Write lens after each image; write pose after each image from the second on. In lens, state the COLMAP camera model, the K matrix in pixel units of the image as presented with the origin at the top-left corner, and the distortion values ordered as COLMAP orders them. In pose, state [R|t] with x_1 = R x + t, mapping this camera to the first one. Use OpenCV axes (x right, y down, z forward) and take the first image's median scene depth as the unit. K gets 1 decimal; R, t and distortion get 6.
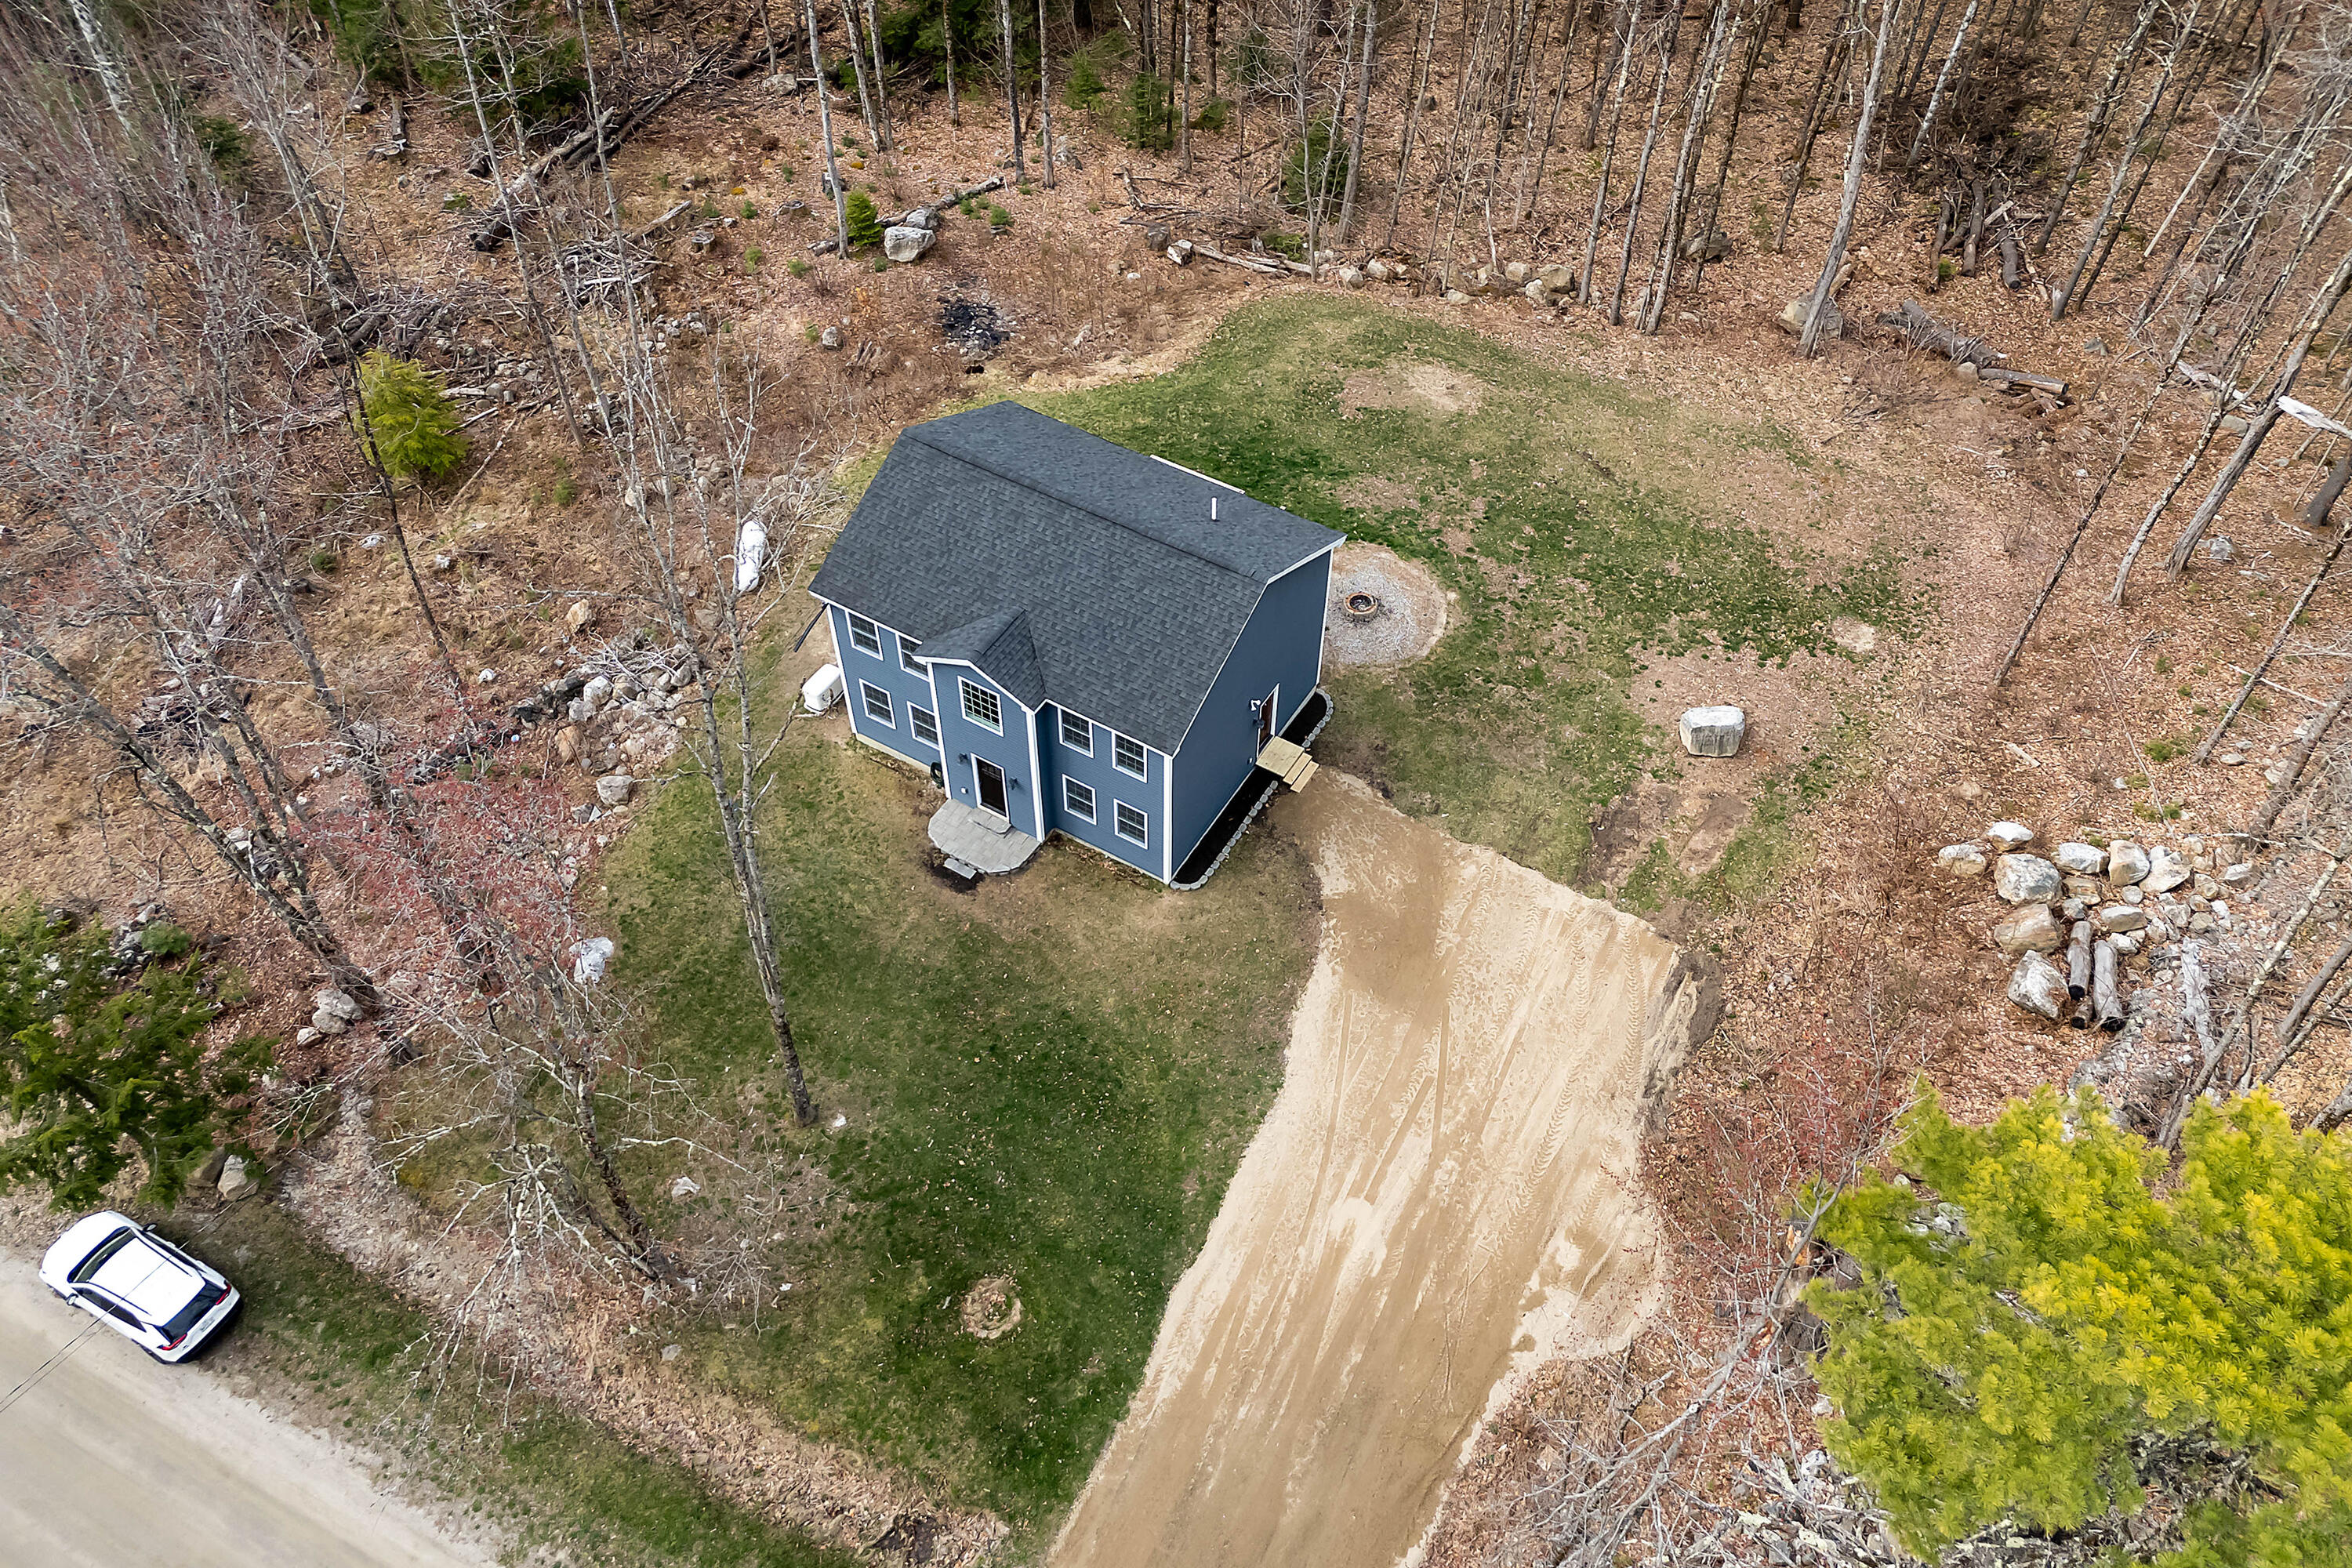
lens RADIAL K [[1711.8, 0, 1180.6], [0, 1711.8, 777.0], [0, 0, 1]] dist [0.071920, -0.008667]
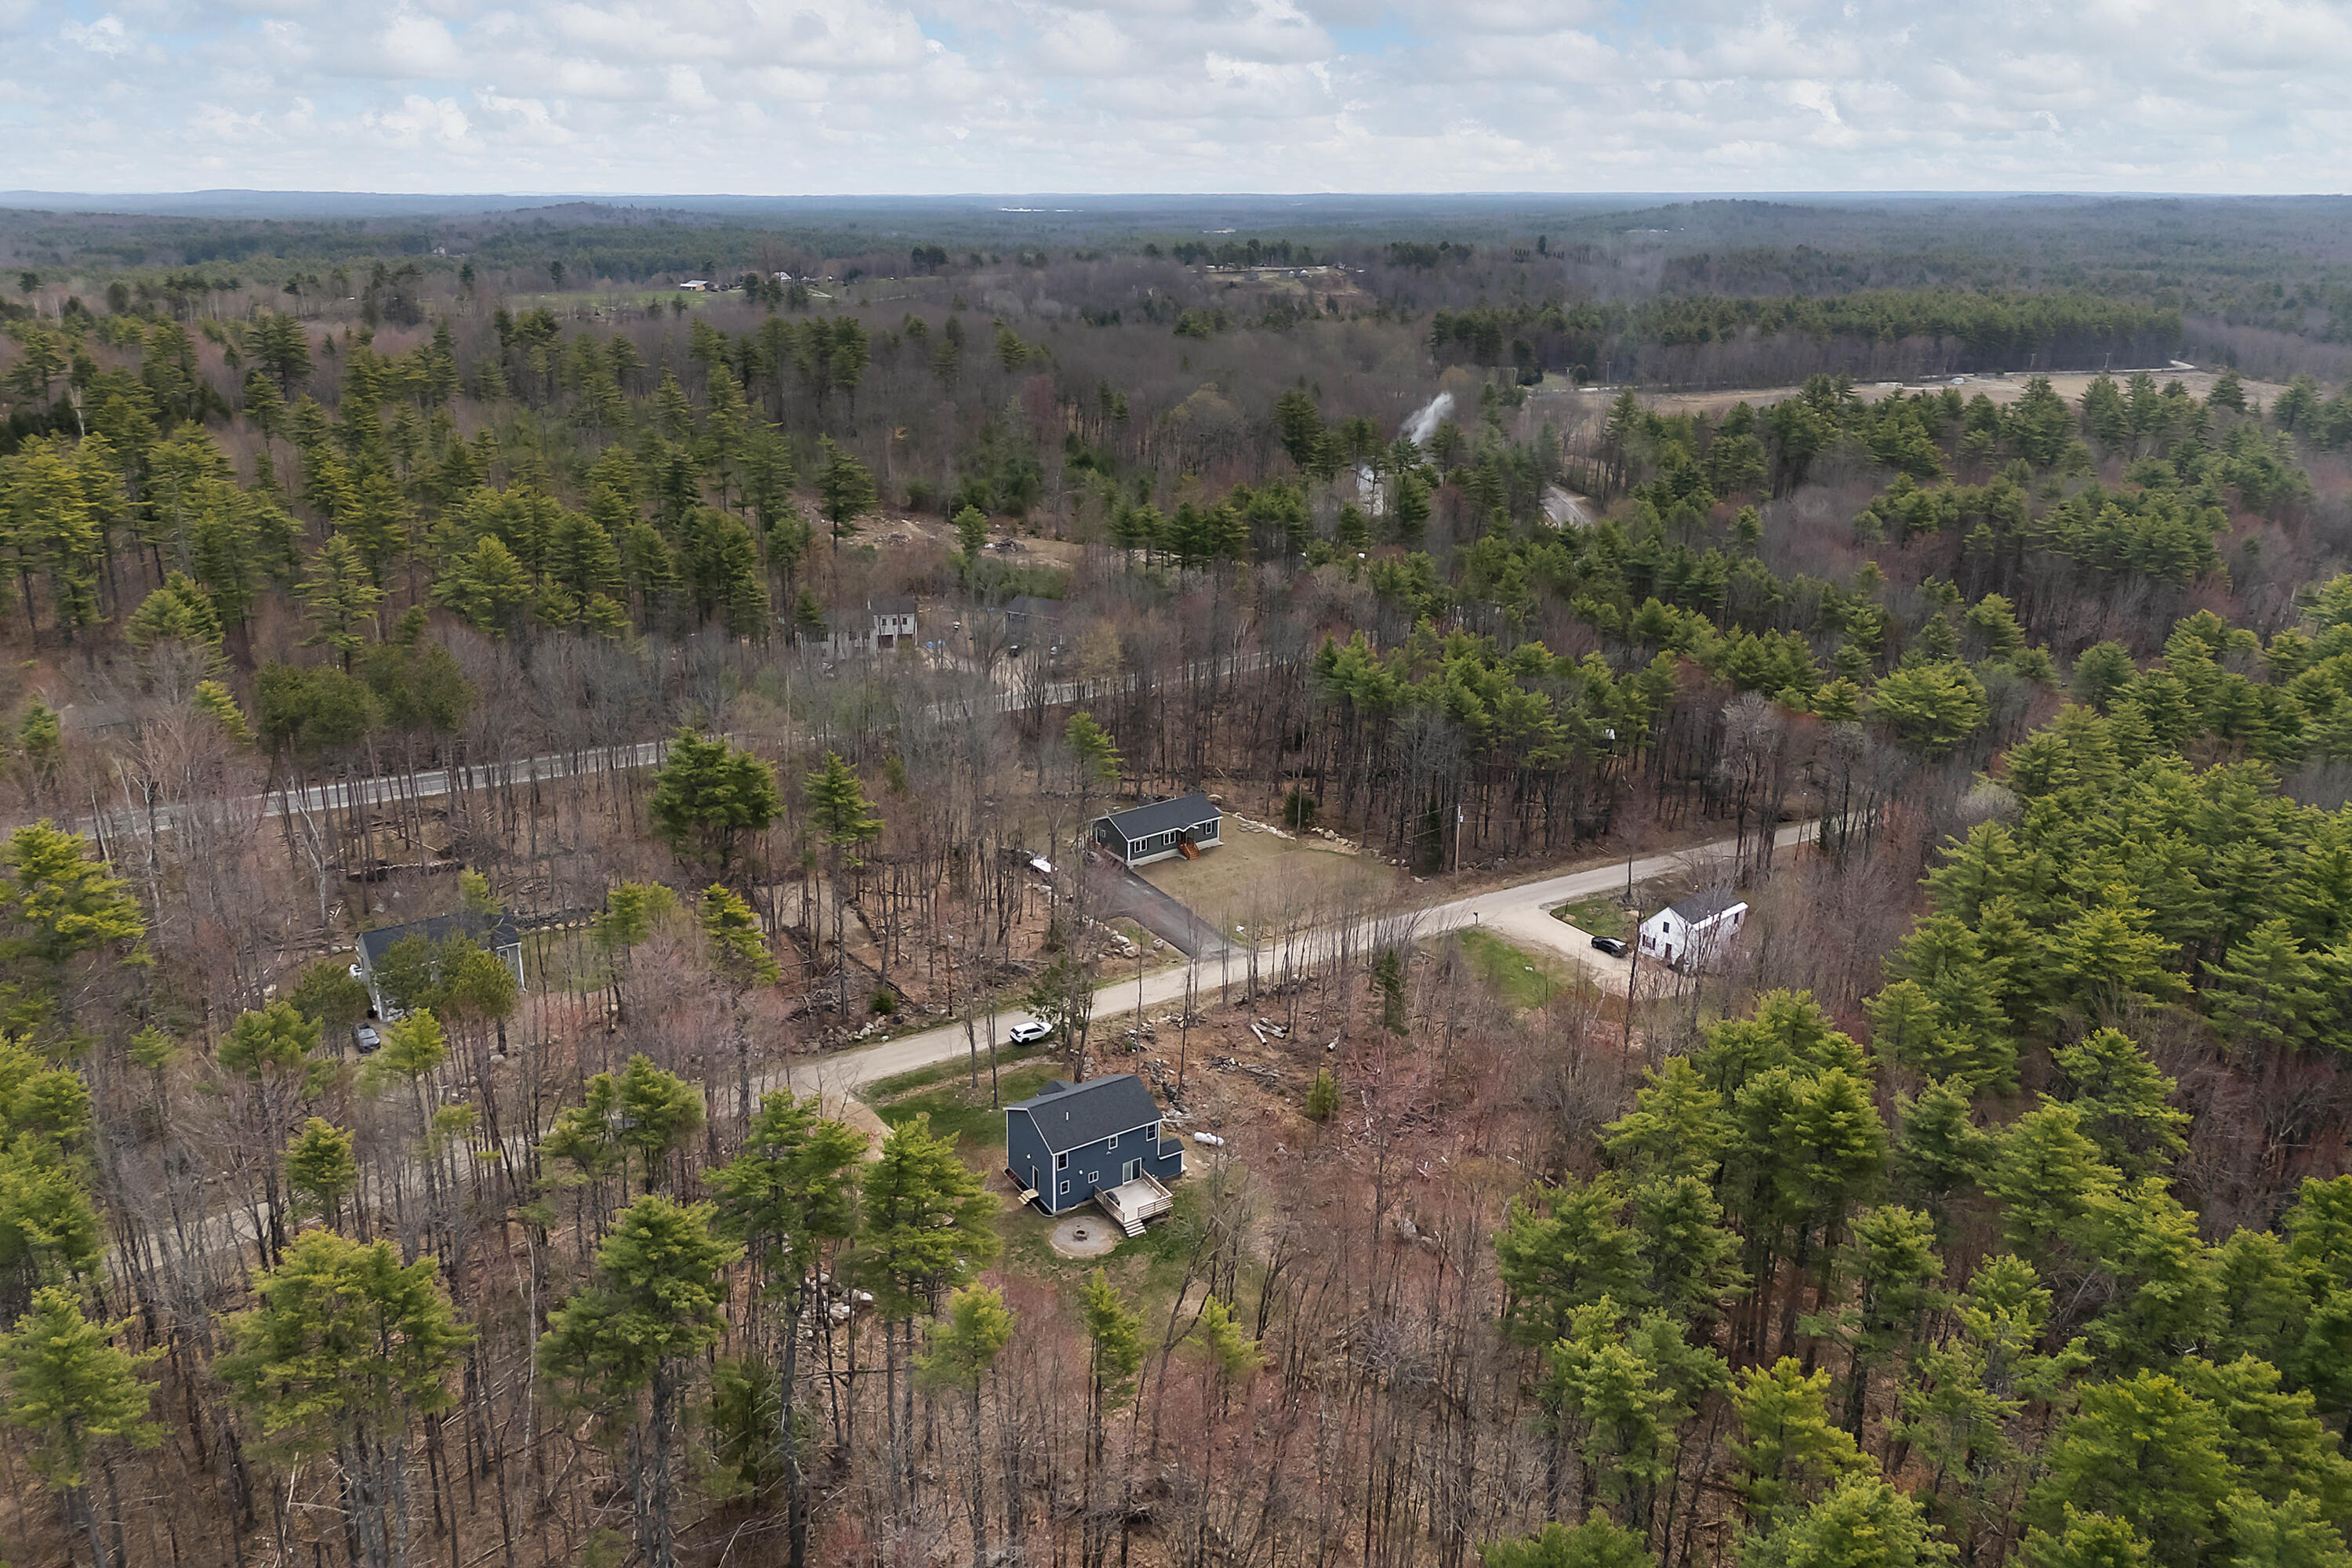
lens RADIAL K [[1711.8, 0, 1185.5], [0, 1711.8, 781.5], [0, 0, 1]] dist [0.071920, -0.008667]
pose [[-0.446163, 0.279926, -0.850047, 2.180997], [-0.692831, 0.493201, 0.526059, -2.033707], [0.566501, 0.823647, -0.026107, 0.584101]]
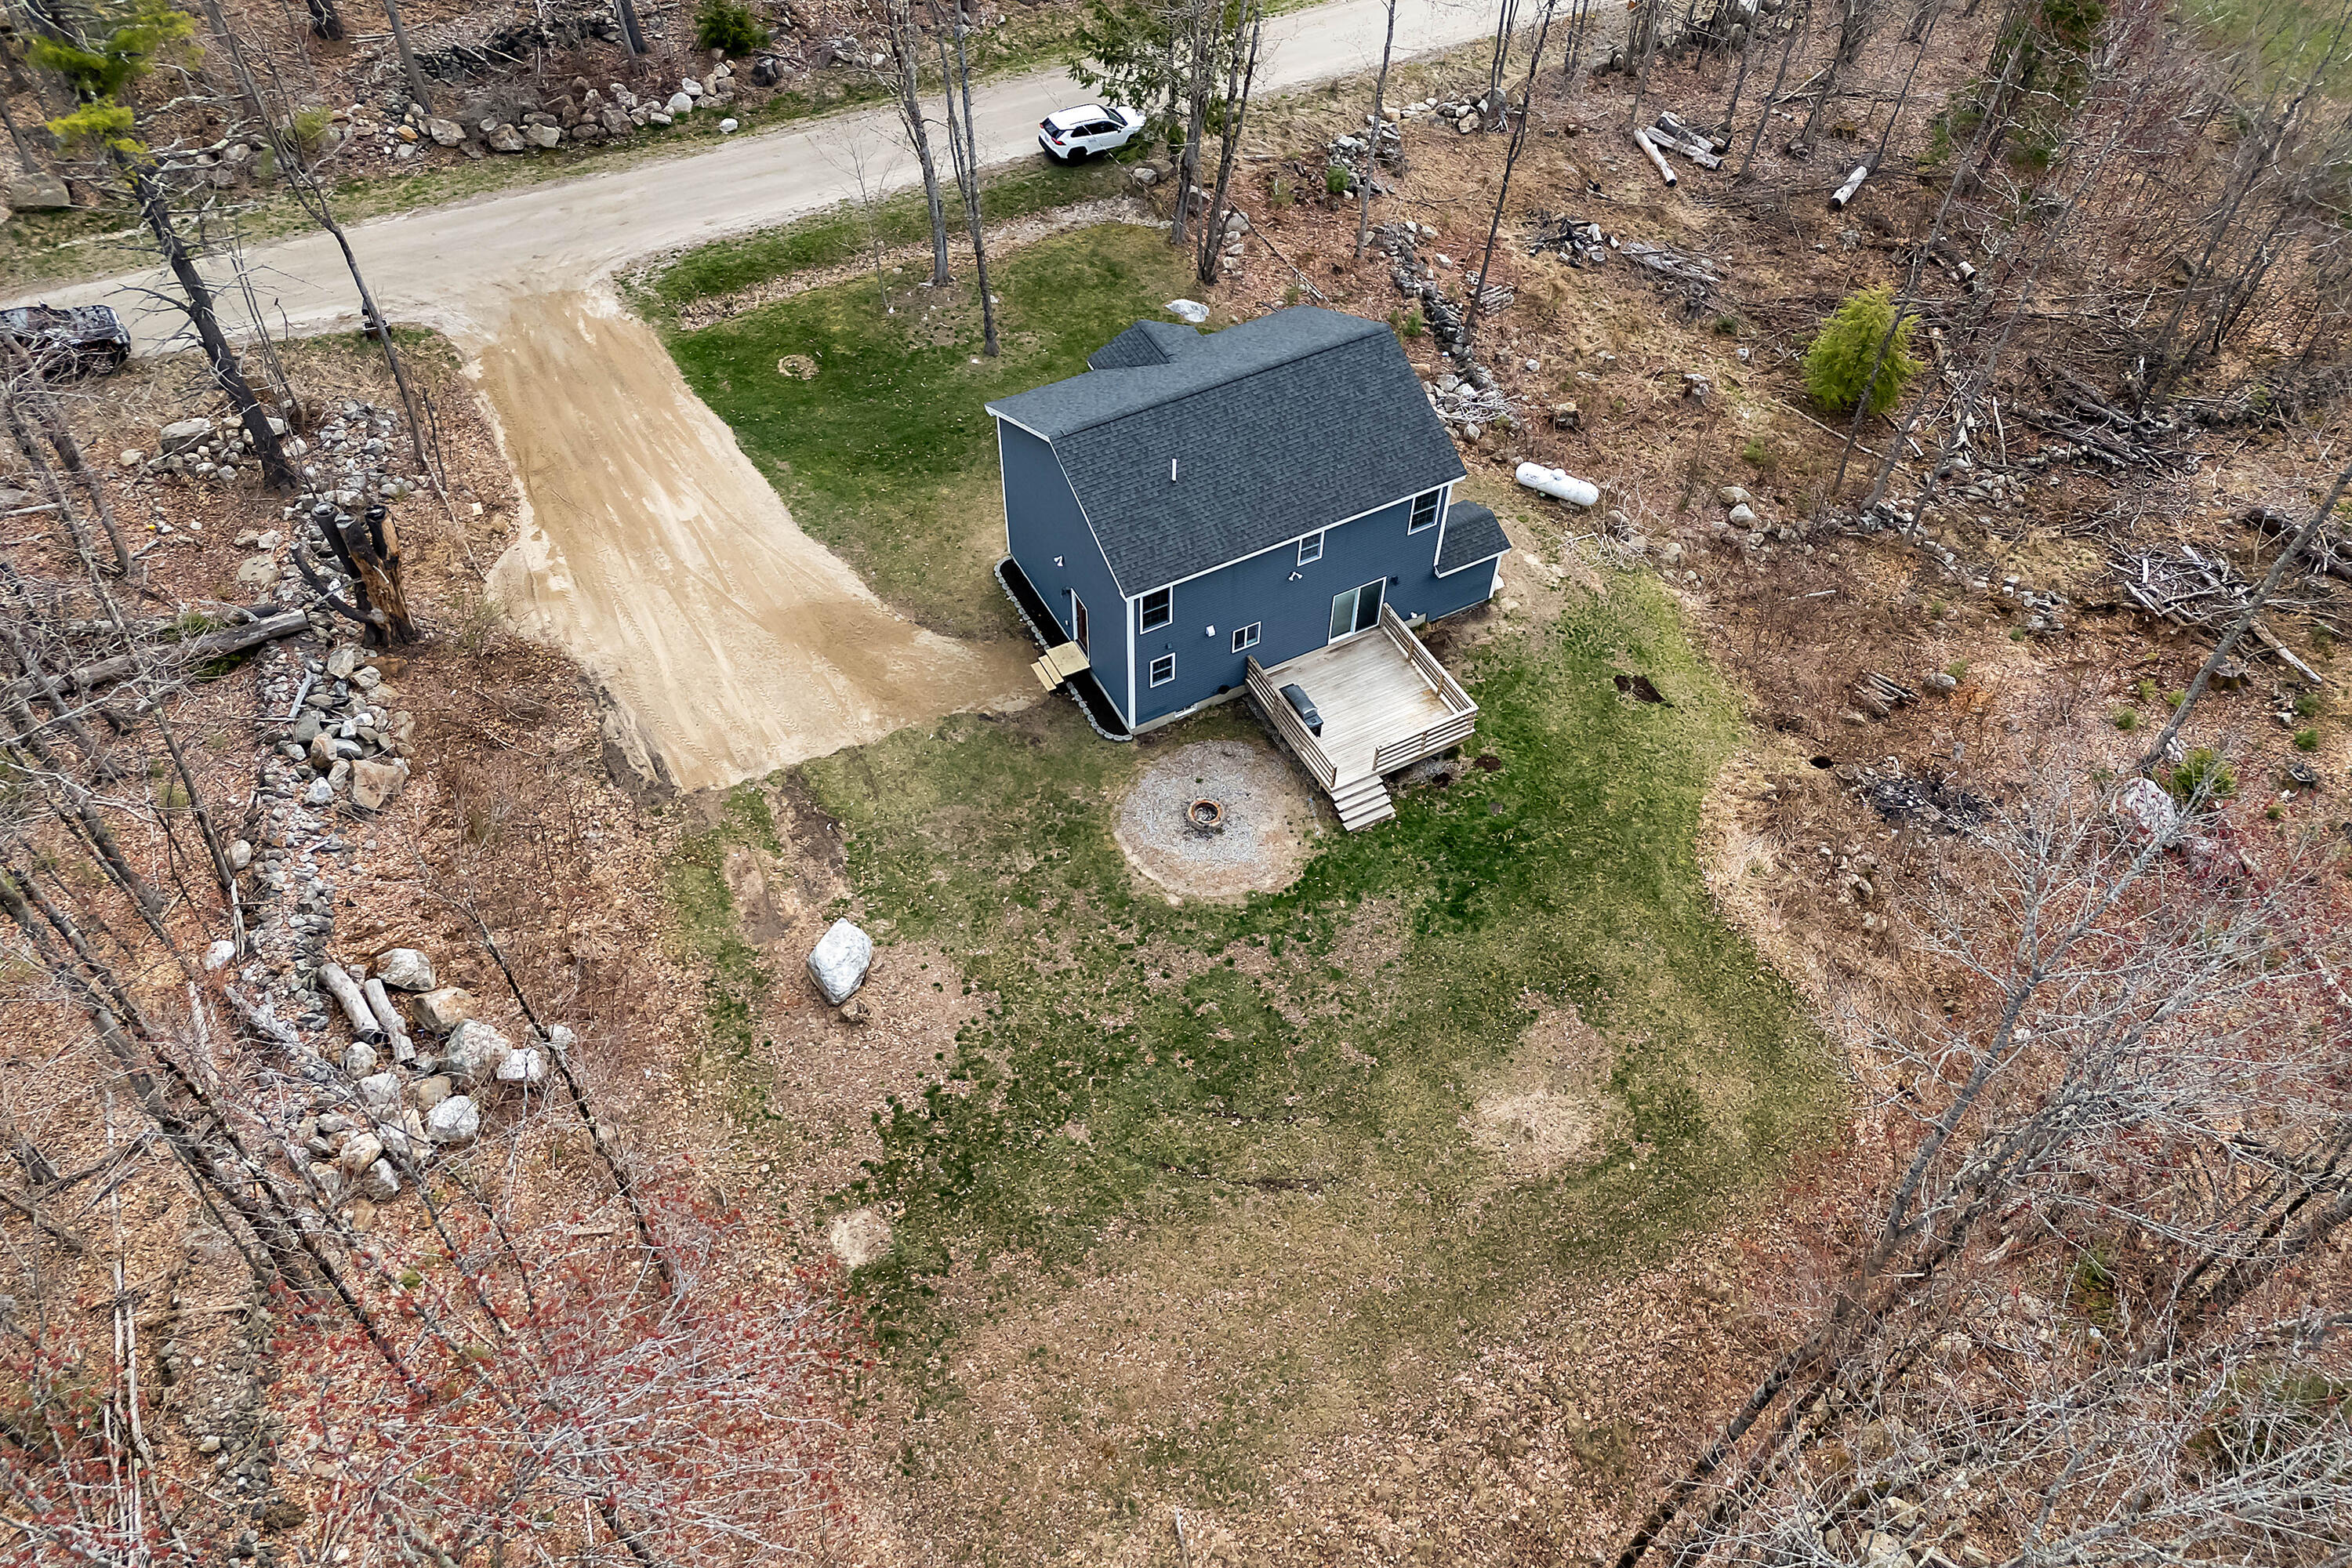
lens RADIAL K [[1711.8, 0, 1186.6], [0, 1711.8, 803.0], [0, 0, 1]] dist [0.071920, -0.008667]
pose [[-0.514847, 0.651548, -0.557151, 0.630648], [-0.669328, 0.100580, 0.736127, -0.785792], [0.535661, 0.751910, 0.384316, 0.645875]]
